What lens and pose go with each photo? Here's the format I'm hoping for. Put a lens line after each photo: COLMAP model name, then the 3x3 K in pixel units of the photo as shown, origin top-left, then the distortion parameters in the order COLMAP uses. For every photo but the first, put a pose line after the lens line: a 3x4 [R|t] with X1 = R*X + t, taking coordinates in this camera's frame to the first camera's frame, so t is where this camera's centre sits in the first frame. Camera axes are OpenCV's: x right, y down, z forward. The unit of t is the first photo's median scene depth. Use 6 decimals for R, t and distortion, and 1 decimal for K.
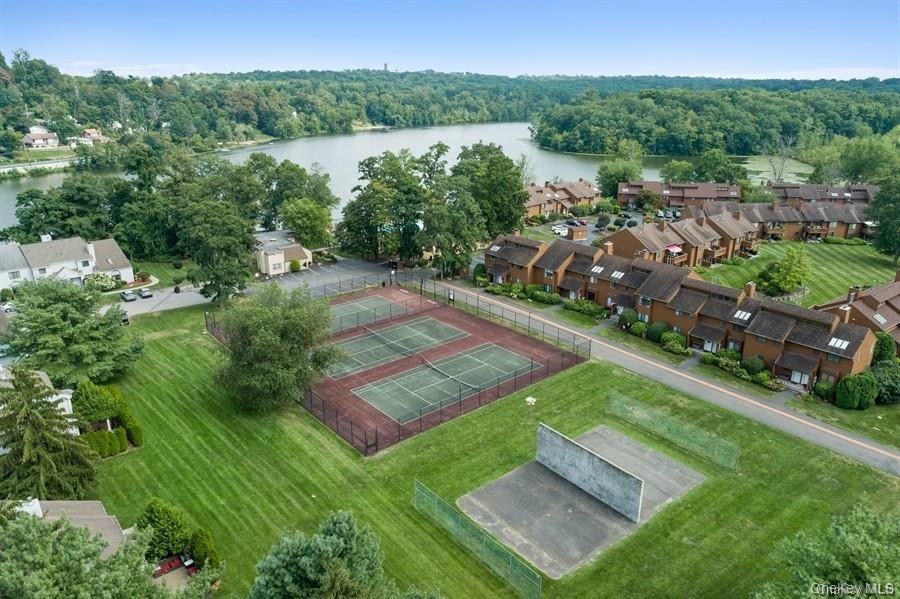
lens RADIAL K [[610.0, 0, 450.0], [0, 610.0, 299.5], [0, 0, 1]] dist [-0.003111, 0.018057]
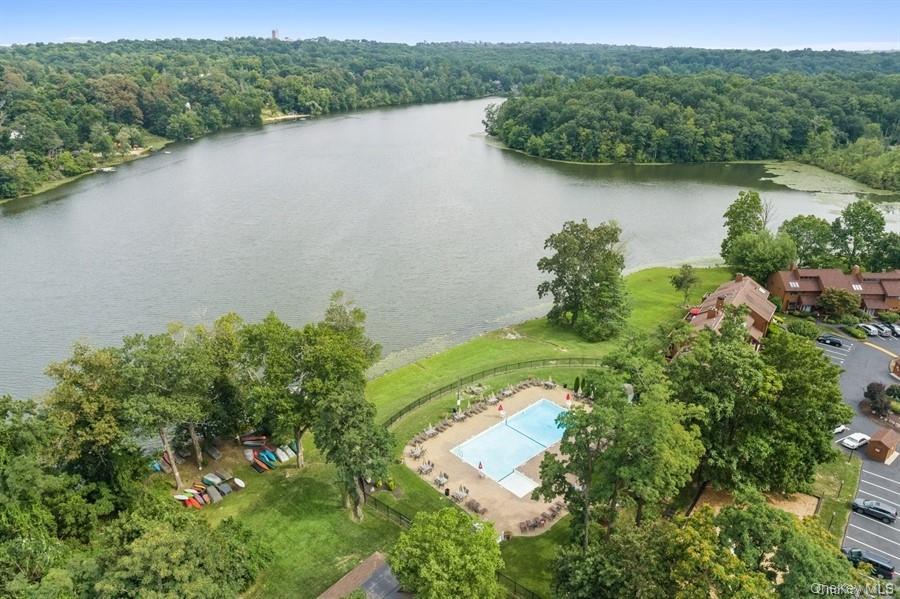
lens RADIAL K [[610.0, 0, 450.0], [0, 610.0, 299.5], [0, 0, 1]] dist [-0.003111, 0.018057]
pose [[0.983931, -0.069700, 0.164385, -0.067634], [0.060769, 0.996421, 0.058754, -0.077922], [-0.167892, -0.047821, 0.984645, 0.139402]]
